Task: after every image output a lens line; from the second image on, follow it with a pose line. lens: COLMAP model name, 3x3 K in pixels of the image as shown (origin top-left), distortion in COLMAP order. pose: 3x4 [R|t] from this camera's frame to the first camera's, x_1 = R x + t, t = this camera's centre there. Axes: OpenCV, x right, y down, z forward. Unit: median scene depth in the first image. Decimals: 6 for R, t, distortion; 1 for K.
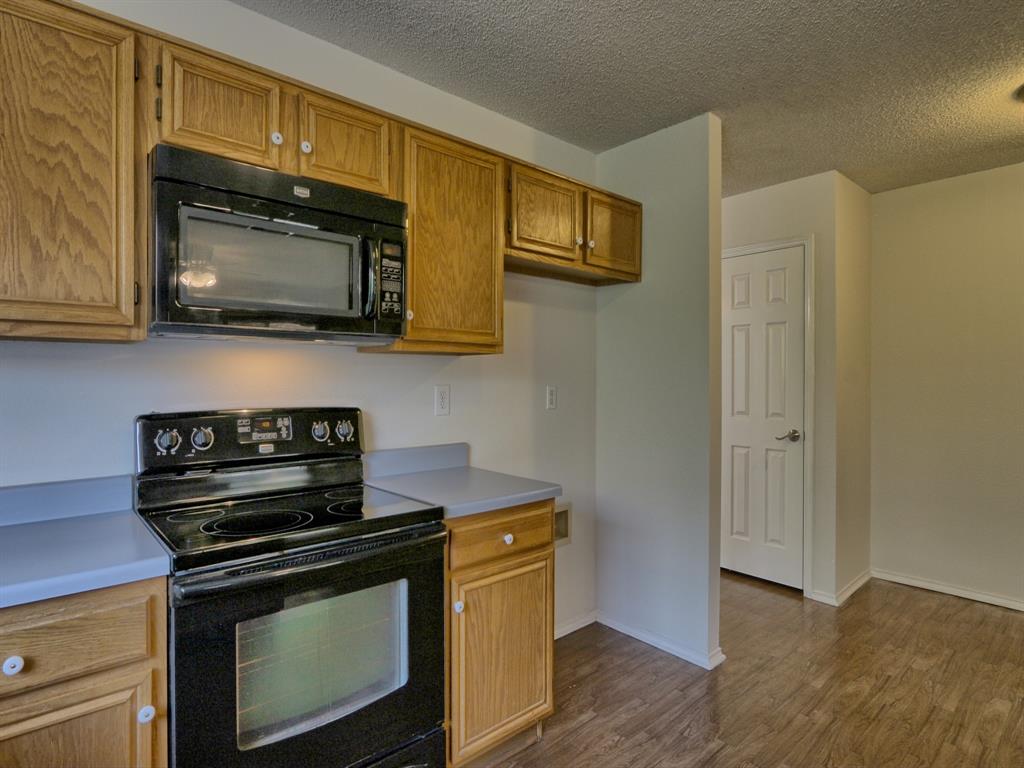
lens RADIAL K [[562.4, 0, 510.8], [0, 562.4, 381.9], [0, 0, 1]] dist [-0.018905, -0.001670]
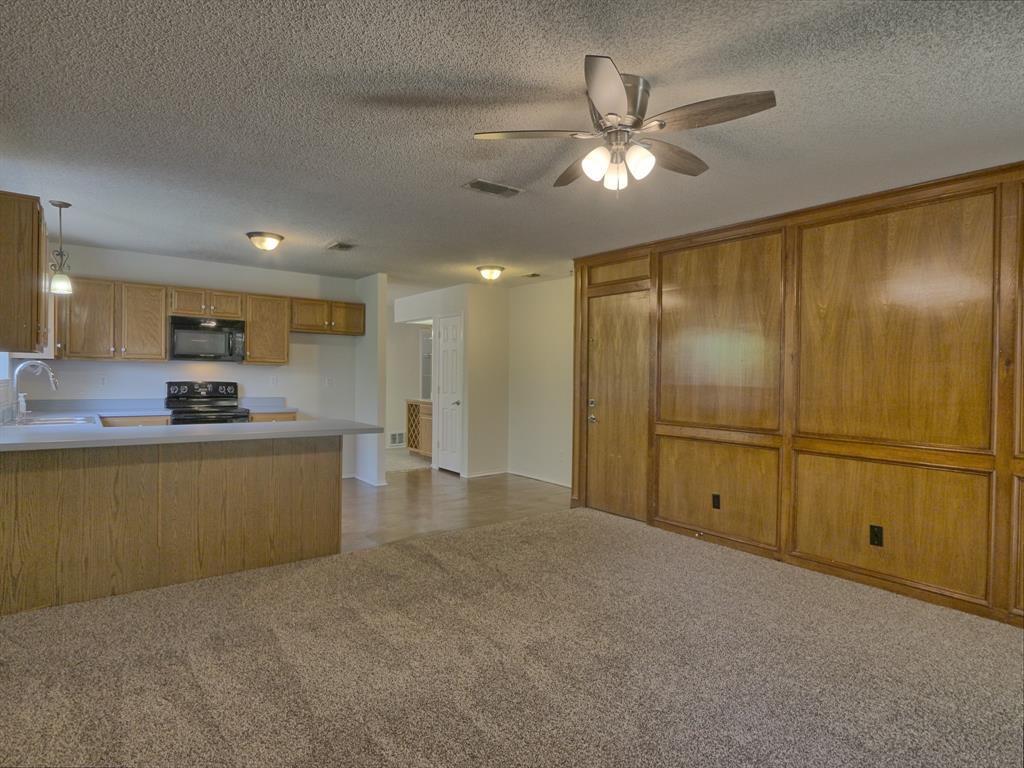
lens RADIAL K [[562.4, 0, 510.5], [0, 562.4, 382.4], [0, 0, 1]] dist [-0.018905, -0.001670]
pose [[0.997496, 0.013303, -0.069462, 1.639906], [-0.013403, 0.999910, -0.000963, 0.032133], [0.069443, 0.001892, 0.997584, -2.228301]]
